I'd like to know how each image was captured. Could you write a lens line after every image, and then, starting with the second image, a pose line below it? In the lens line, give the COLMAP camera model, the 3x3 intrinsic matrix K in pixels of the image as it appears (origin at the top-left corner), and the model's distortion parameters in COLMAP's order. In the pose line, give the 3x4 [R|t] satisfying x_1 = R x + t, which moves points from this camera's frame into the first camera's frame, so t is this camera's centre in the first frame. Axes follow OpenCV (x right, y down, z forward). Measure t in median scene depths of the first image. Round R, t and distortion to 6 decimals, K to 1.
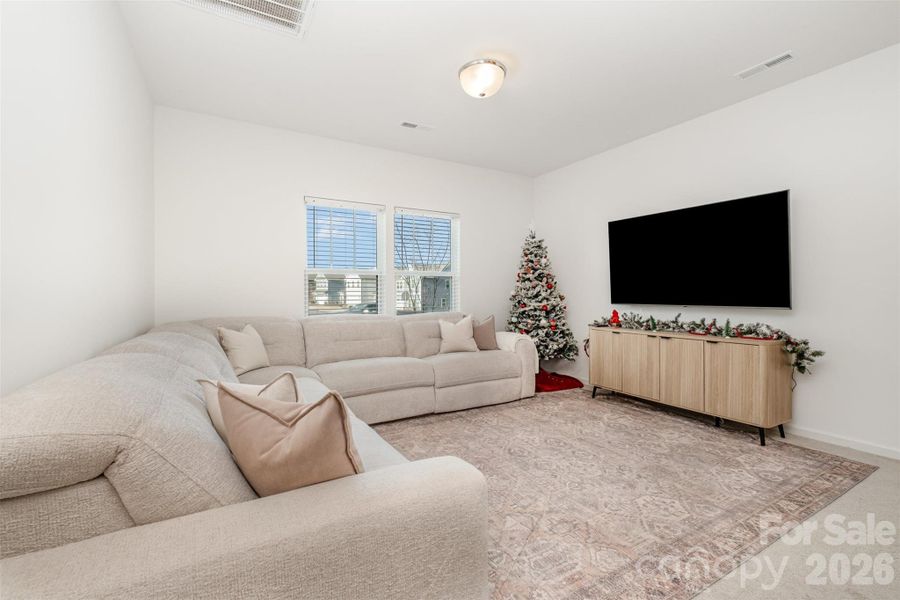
lens RADIAL K [[393.3, 0, 442.8], [0, 393.3, 296.5], [0, 0, 1]] dist [-0.003682, -0.000388]
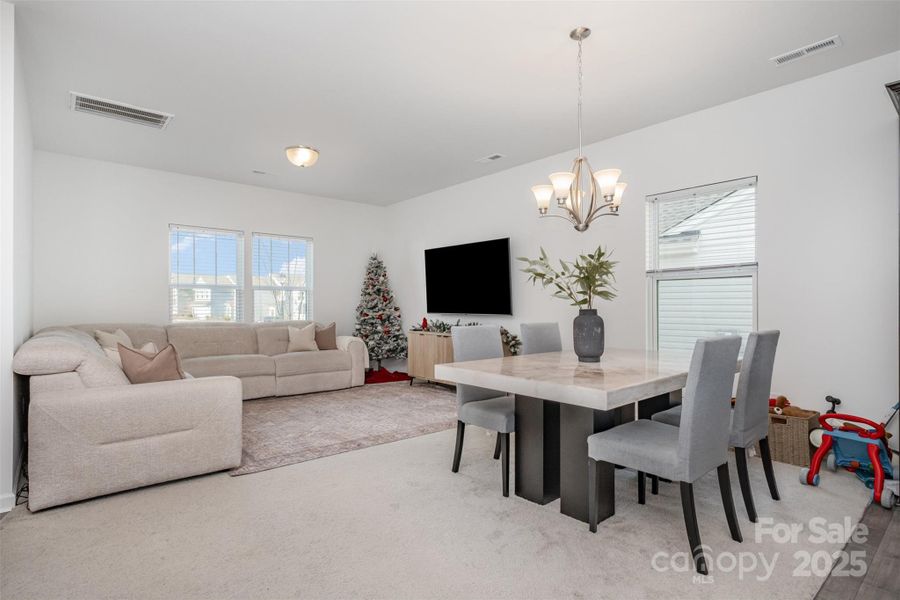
lens RADIAL K [[462.9, 0, 441.6], [0, 462.9, 304.7], [0, 0, 1]] dist [-0.000049, 0.000485]
pose [[0.984336, 0.003170, 0.176272, 0.247984], [-0.001266, 0.999940, -0.010915, 0.008167], [-0.176296, 0.010521, 0.984281, -0.608075]]
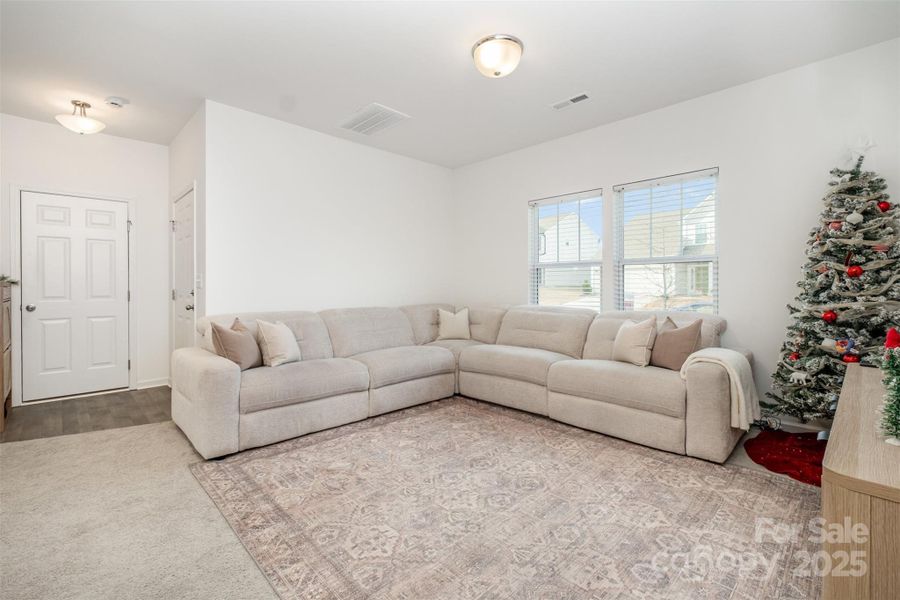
lens RADIAL K [[393.3, 0, 442.8], [0, 393.3, 296.5], [0, 0, 1]] dist [-0.003682, -0.000388]
pose [[0.245579, 0.023782, -0.969085, 0.792090], [-0.003688, 0.999715, 0.023599, -0.006572], [0.969370, -0.002222, 0.245597, 0.530152]]
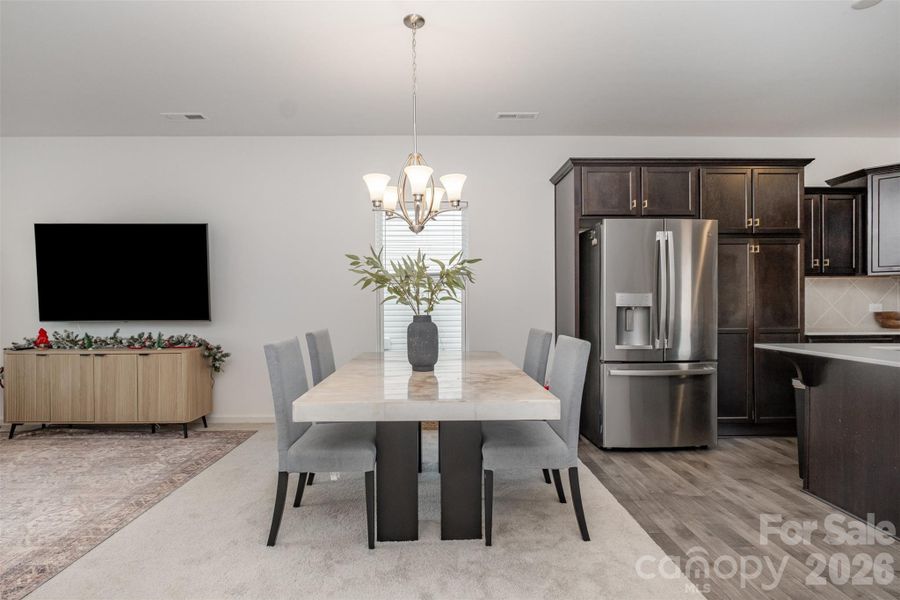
lens RADIAL K [[447.4, 0, 443.5], [0, 447.4, 303.4], [0, 0, 1]] dist [-0.002608, 0.000546]
pose [[0.487012, -0.003780, 0.873387, 0.017675], [0.010740, 0.999941, -0.001661, -0.010813], [-0.873329, 0.010189, 0.487024, -0.264300]]
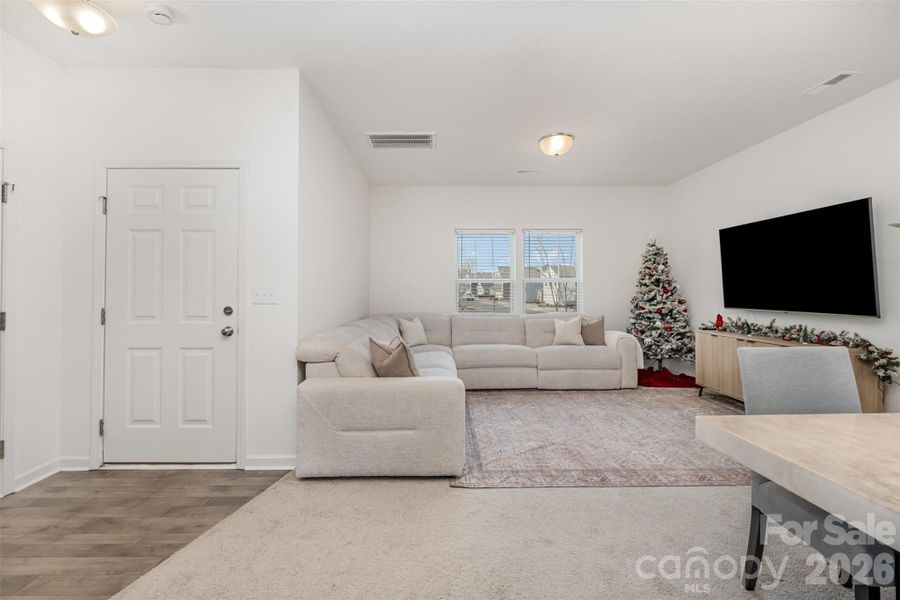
lens RADIAL K [[397.4, 0, 440.6], [0, 397.4, 287.0], [0, 0, 1]] dist [-0.004390, -0.000428]
pose [[0.874271, -0.006549, -0.485393, 0.339978], [-0.002555, 0.999833, -0.018093, -0.020100], [0.485431, 0.017059, 0.874109, -0.328895]]
